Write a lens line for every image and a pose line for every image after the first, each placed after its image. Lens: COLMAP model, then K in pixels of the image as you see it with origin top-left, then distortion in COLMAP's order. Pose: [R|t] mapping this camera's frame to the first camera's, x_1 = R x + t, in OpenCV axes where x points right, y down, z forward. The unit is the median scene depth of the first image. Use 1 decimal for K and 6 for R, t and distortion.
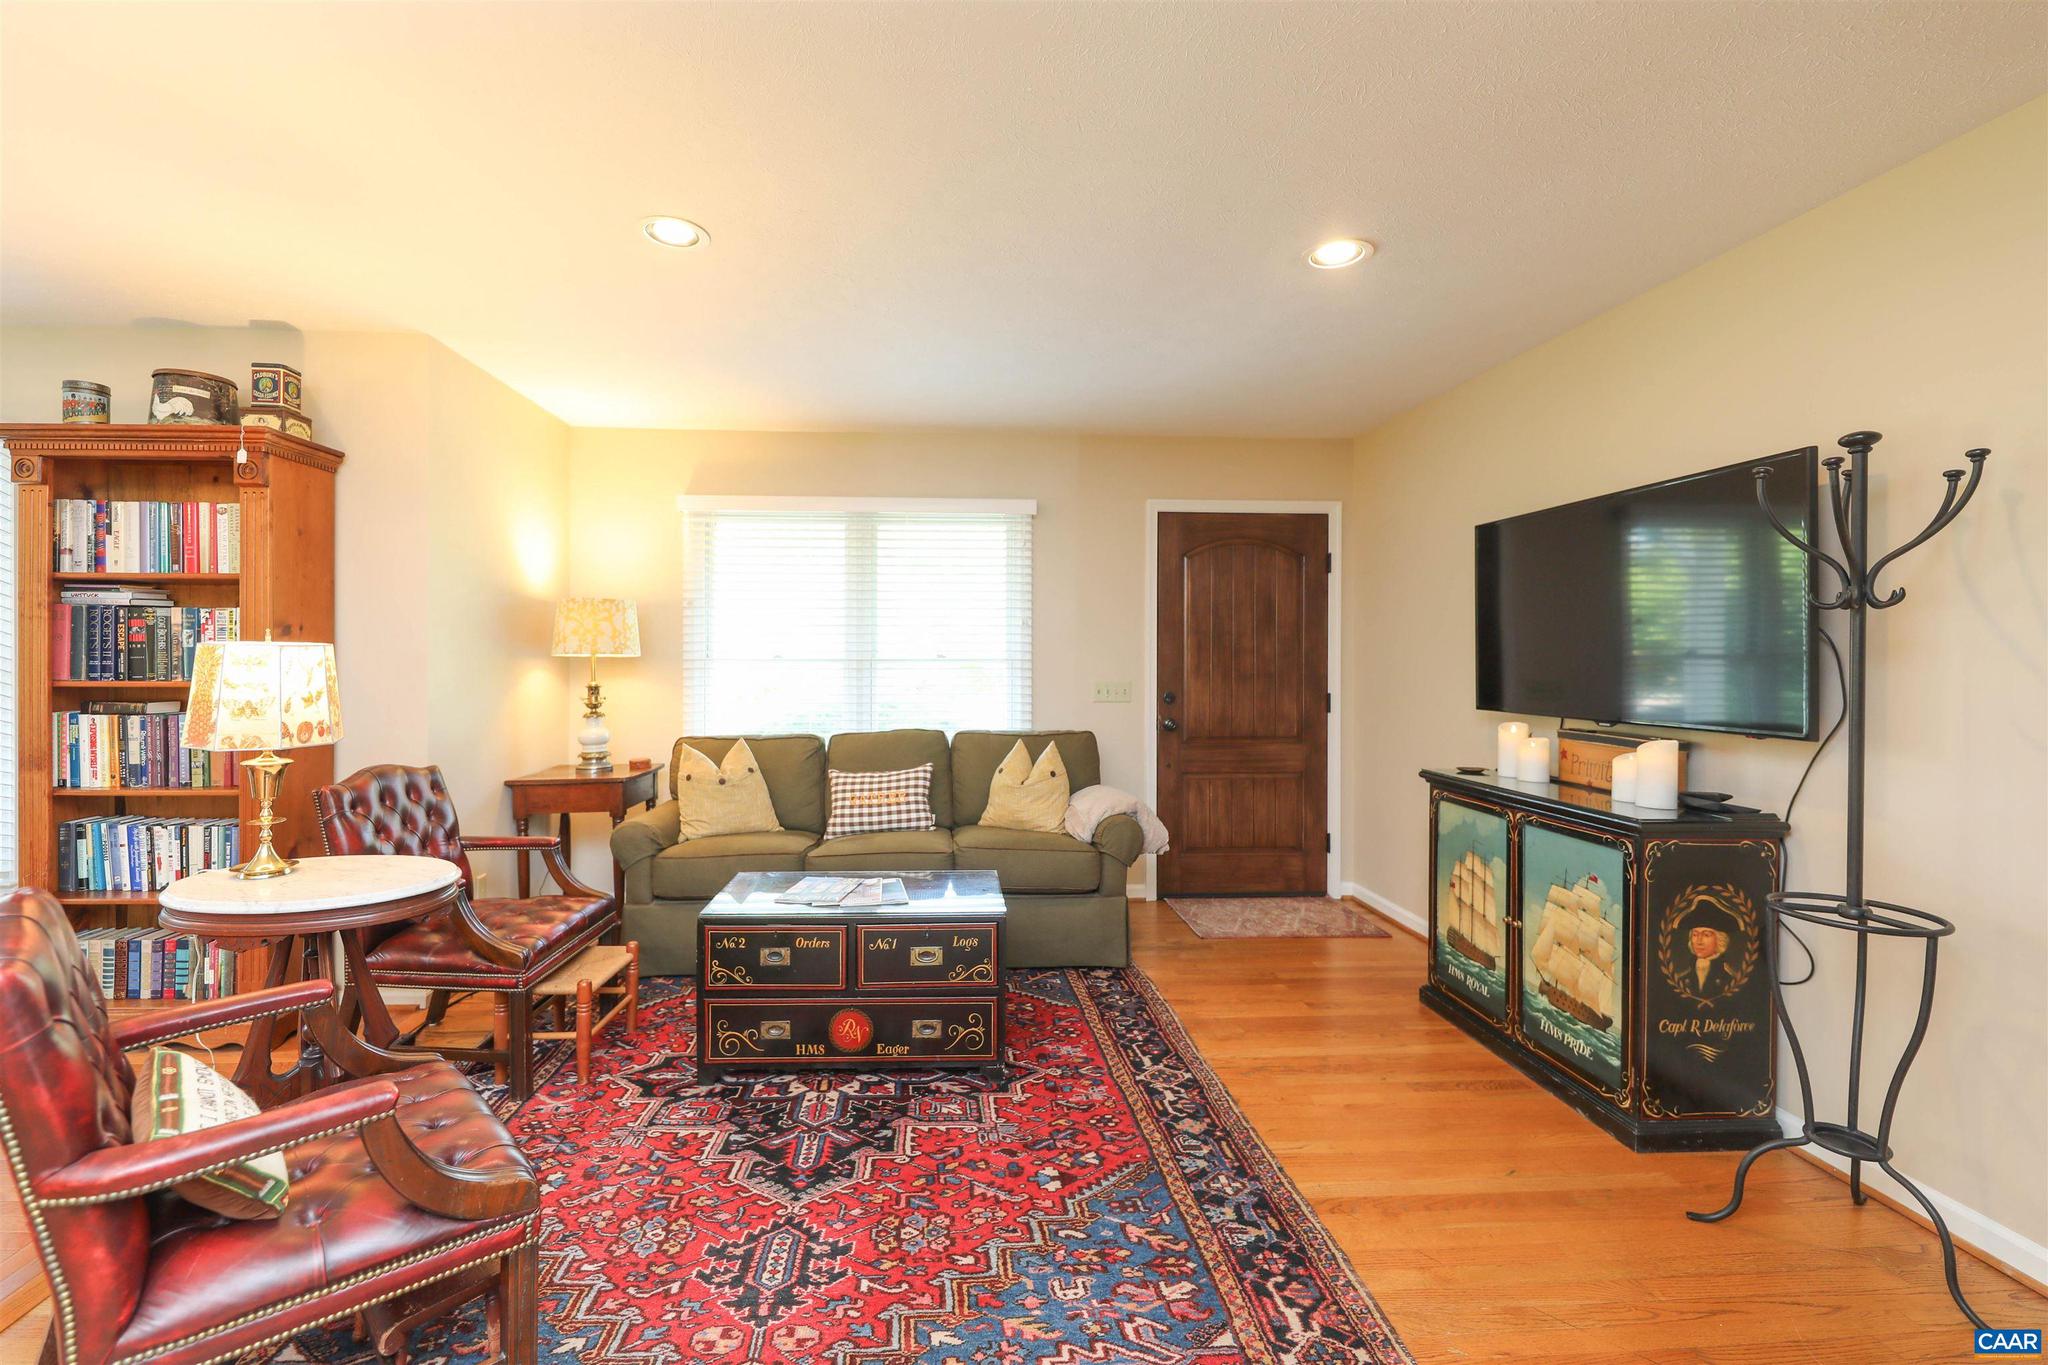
lens RADIAL K [[836.6, 0, 982.0], [0, 836.6, 655.5], [0, 0, 1]] dist [0.012461, -0.000210]
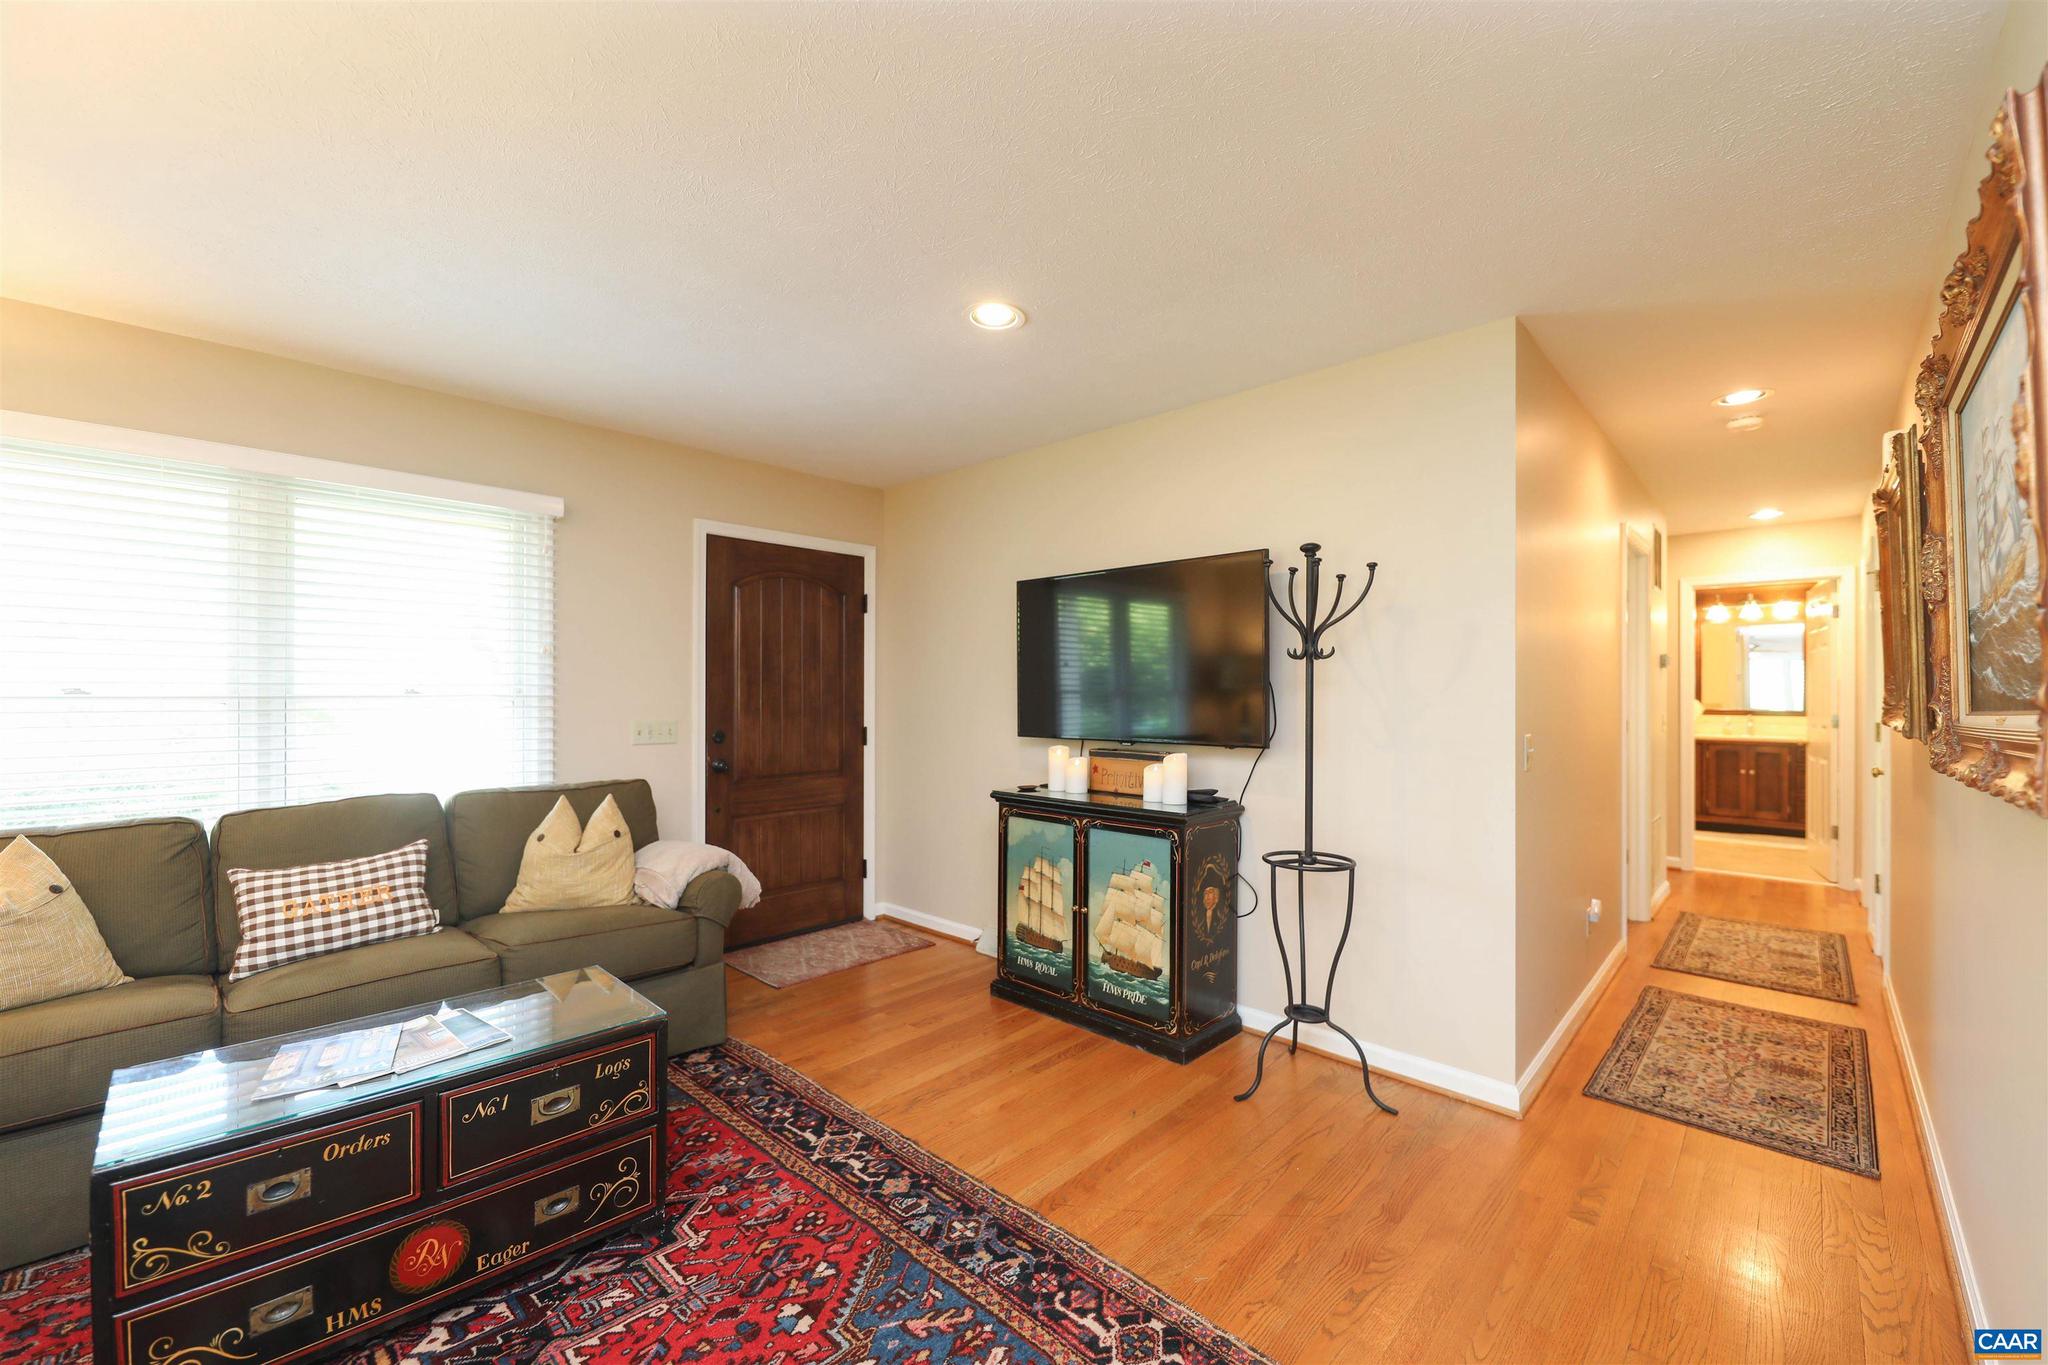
lens RADIAL K [[811.4, 0, 1022.3], [0, 811.4, 691.9], [0, 0, 1]] dist [0.023457, -0.012403]
pose [[0.735159, 0.001122, 0.677894, -0.249235], [-0.000631, 0.999999, -0.000971, 0.002767], [-0.677895, 0.000286, 0.735159, 0.205883]]
